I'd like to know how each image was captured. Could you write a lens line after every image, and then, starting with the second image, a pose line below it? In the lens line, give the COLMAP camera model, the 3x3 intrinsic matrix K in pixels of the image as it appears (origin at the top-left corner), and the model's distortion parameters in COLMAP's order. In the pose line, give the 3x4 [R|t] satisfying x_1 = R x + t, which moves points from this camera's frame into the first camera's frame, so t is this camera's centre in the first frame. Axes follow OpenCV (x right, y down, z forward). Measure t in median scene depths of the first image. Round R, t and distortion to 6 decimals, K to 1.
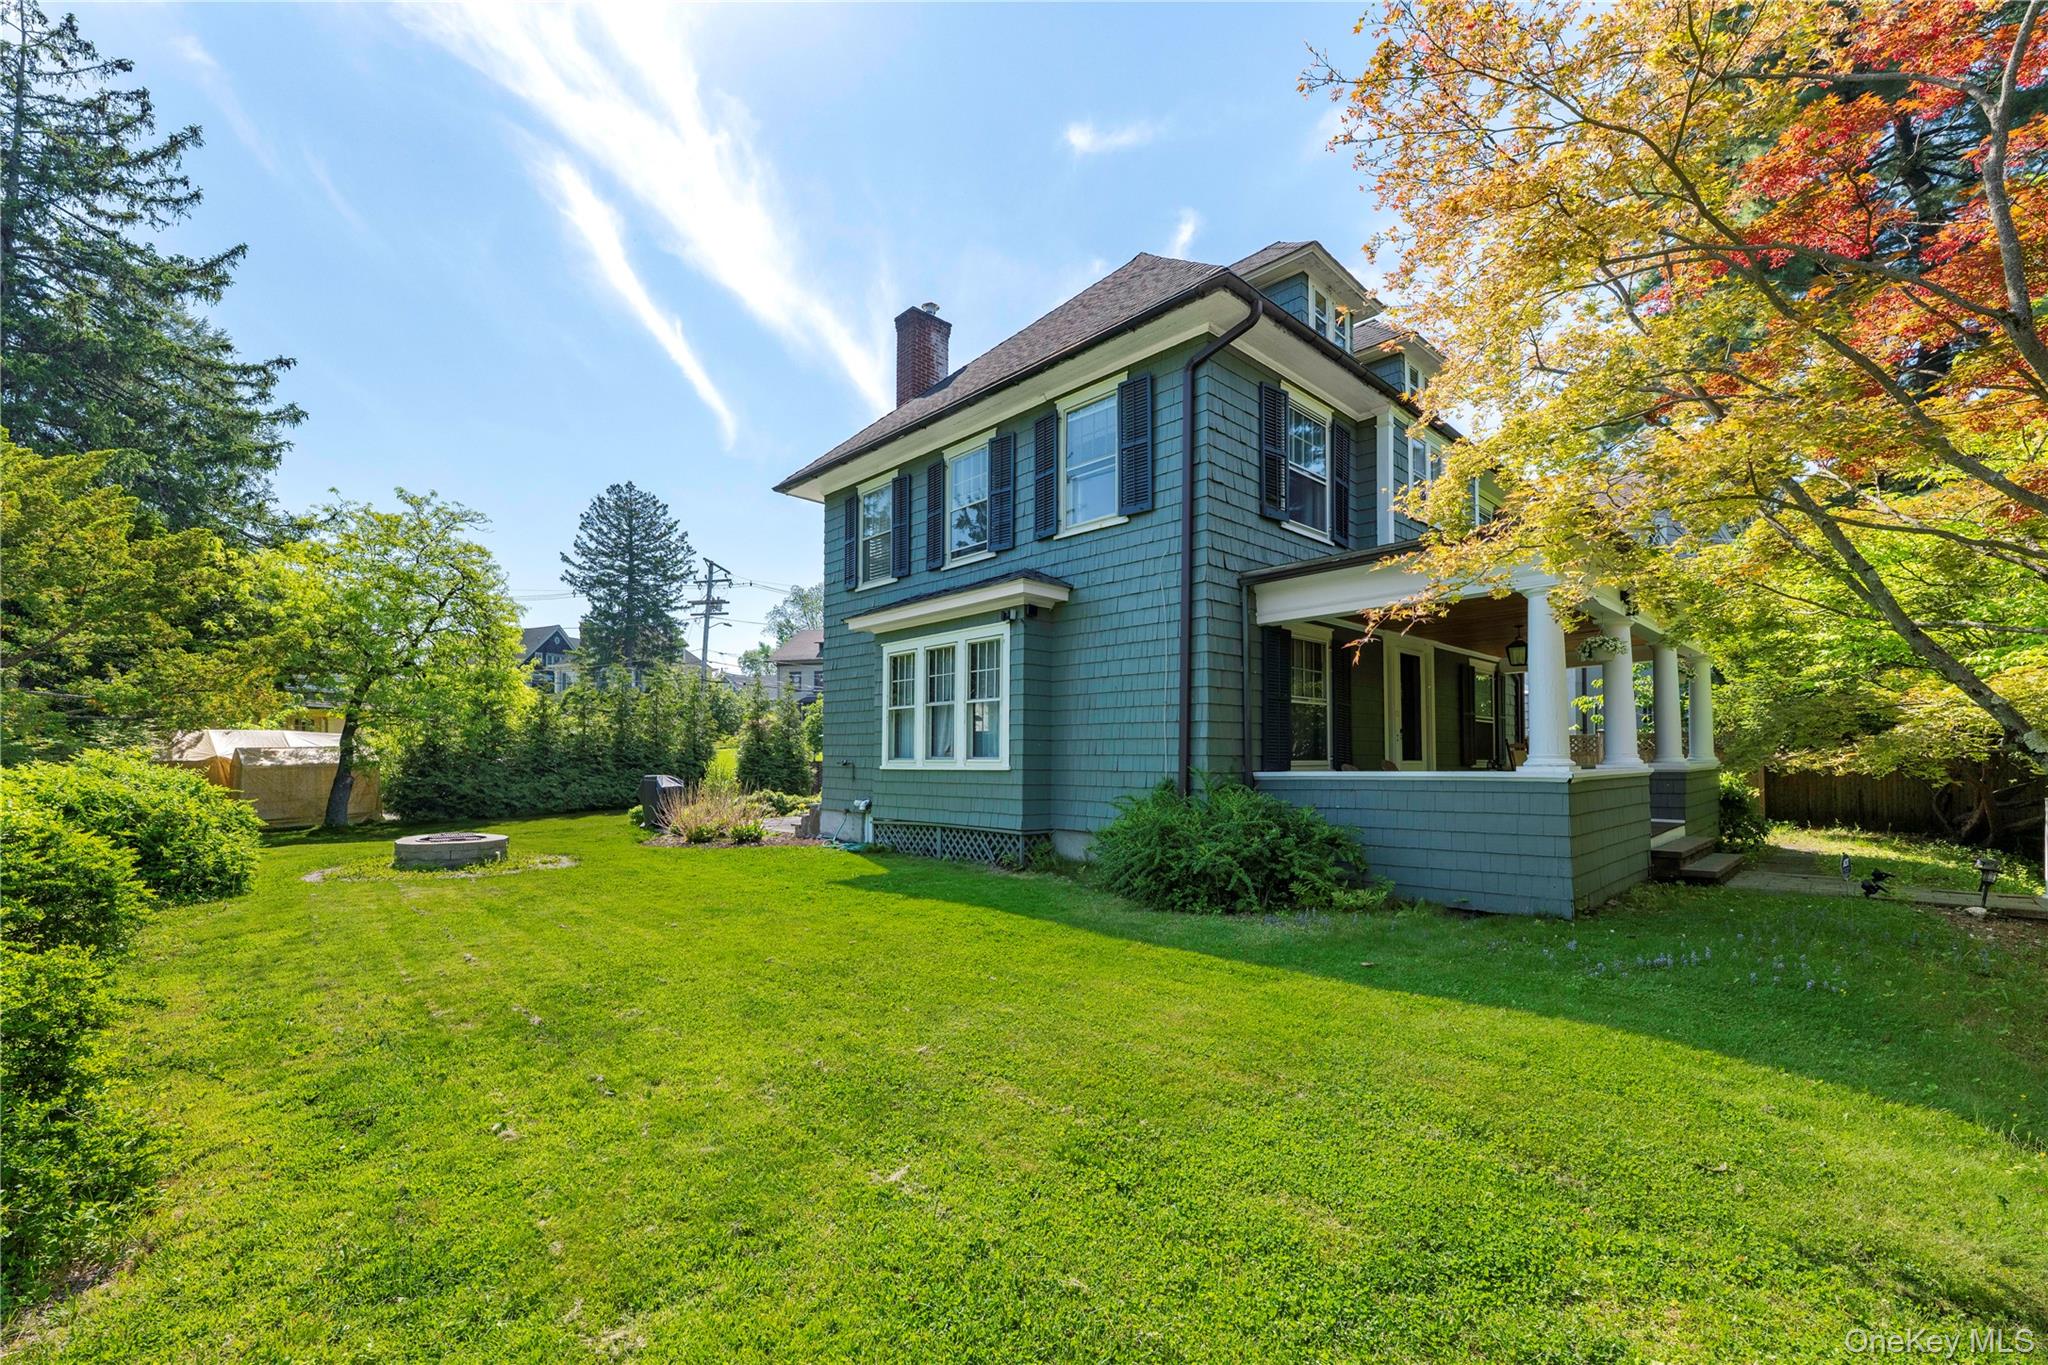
lens RADIAL K [[846.4, 0, 1028.3], [0, 846.4, 738.8], [0, 0, 1]] dist [0.001047, -0.000043]
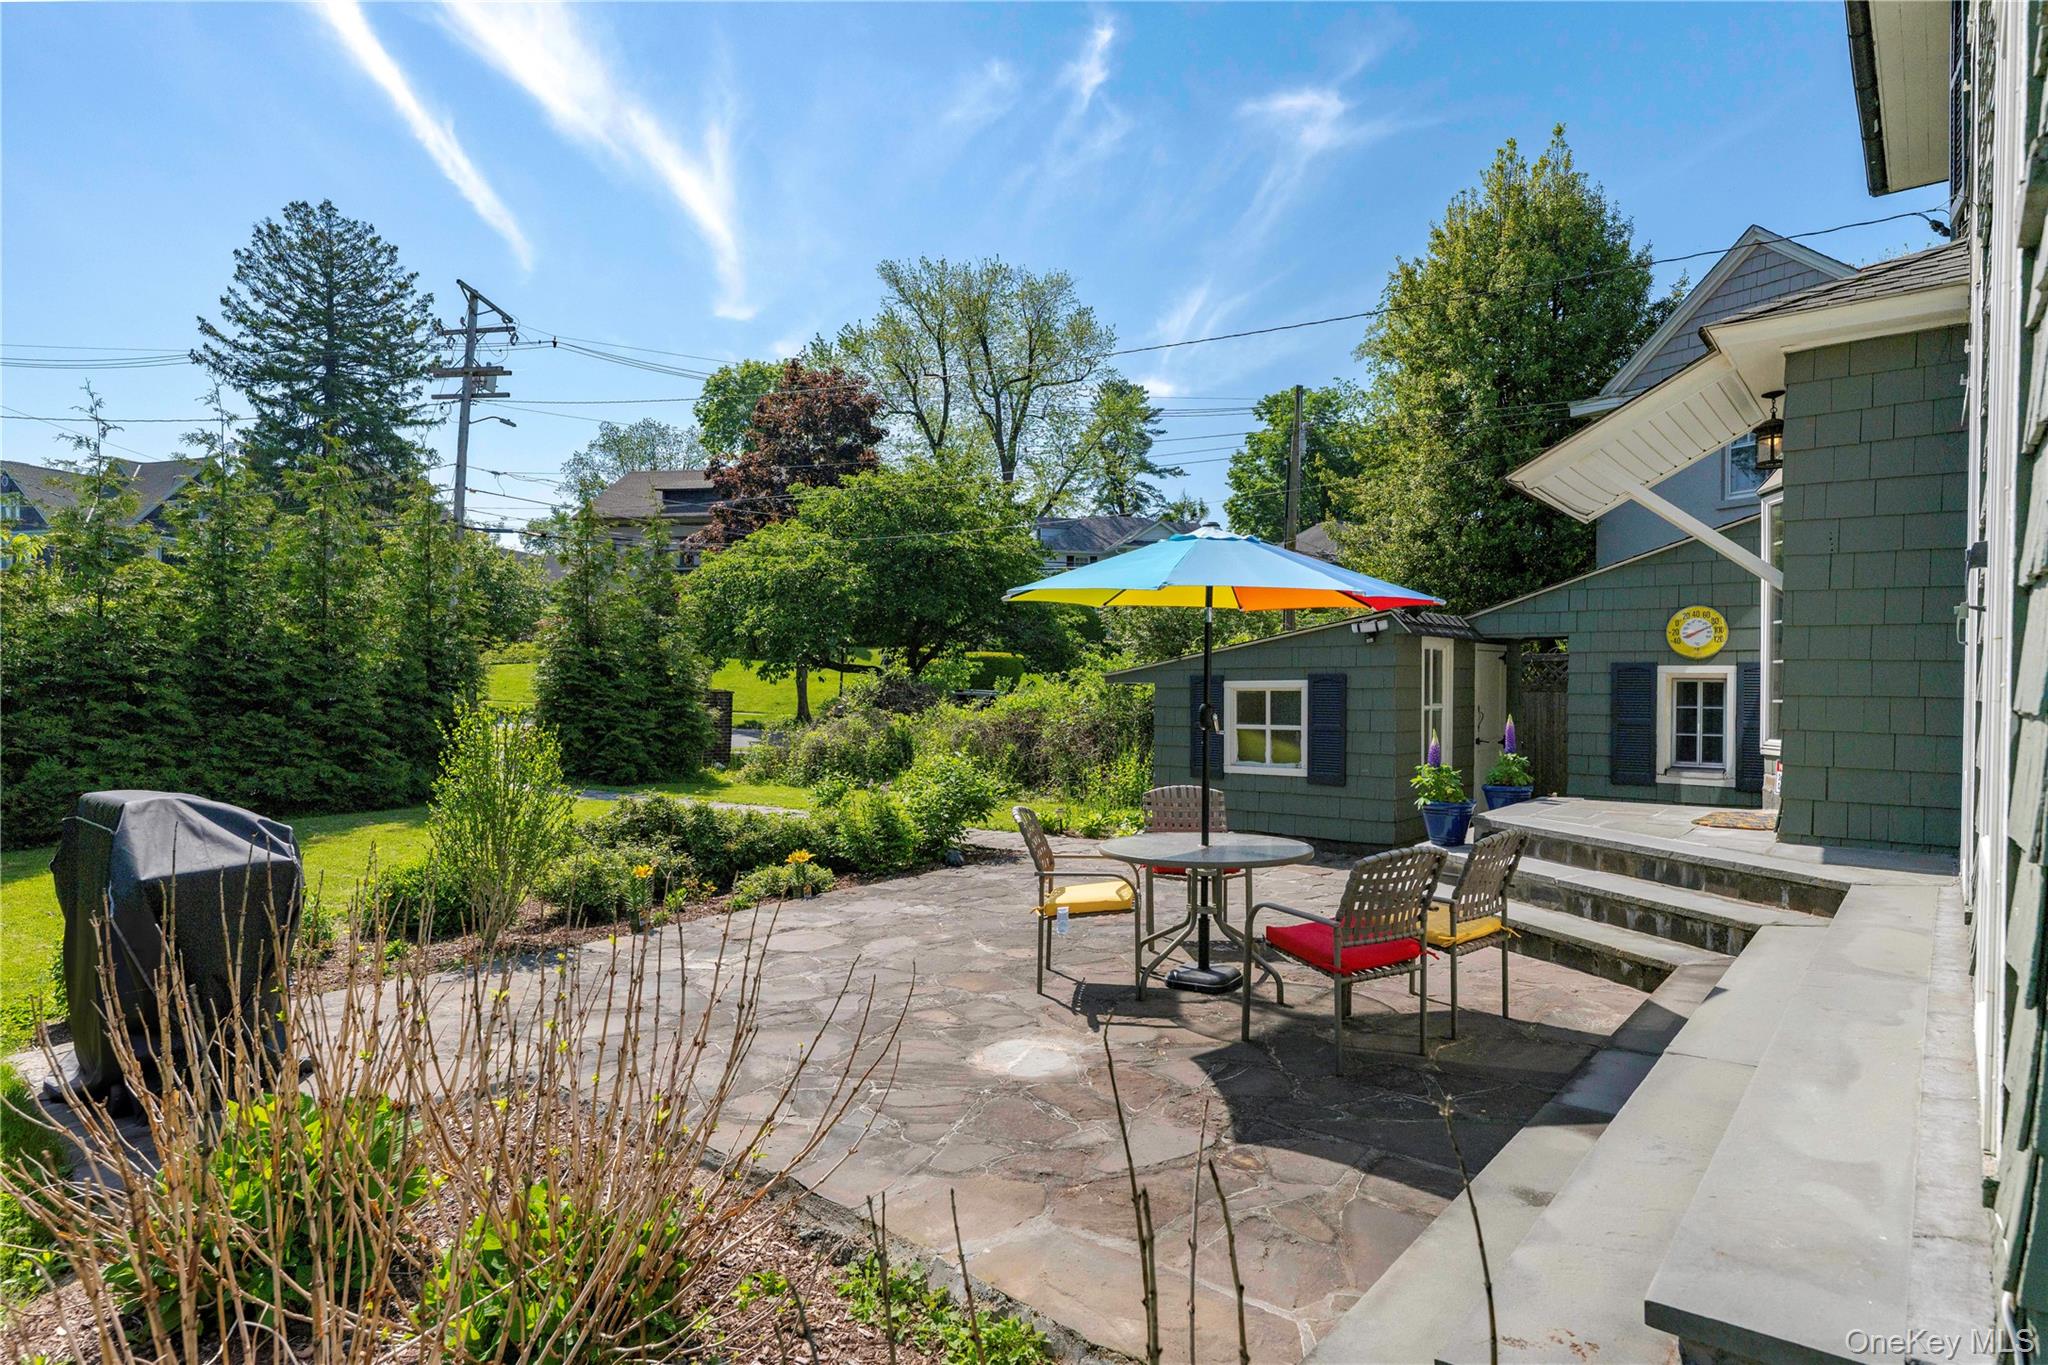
lens RADIAL K [[1109.1, 0, 1023.0], [0, 1109.1, 681.9], [0, 0, 1]] dist [-0.000820, 0.000435]
pose [[0.995183, 0.003715, 0.097964, -0.074661], [-0.006032, 0.999709, 0.023373, 0.003483], [-0.097849, -0.023851, 0.994915, 0.202169]]
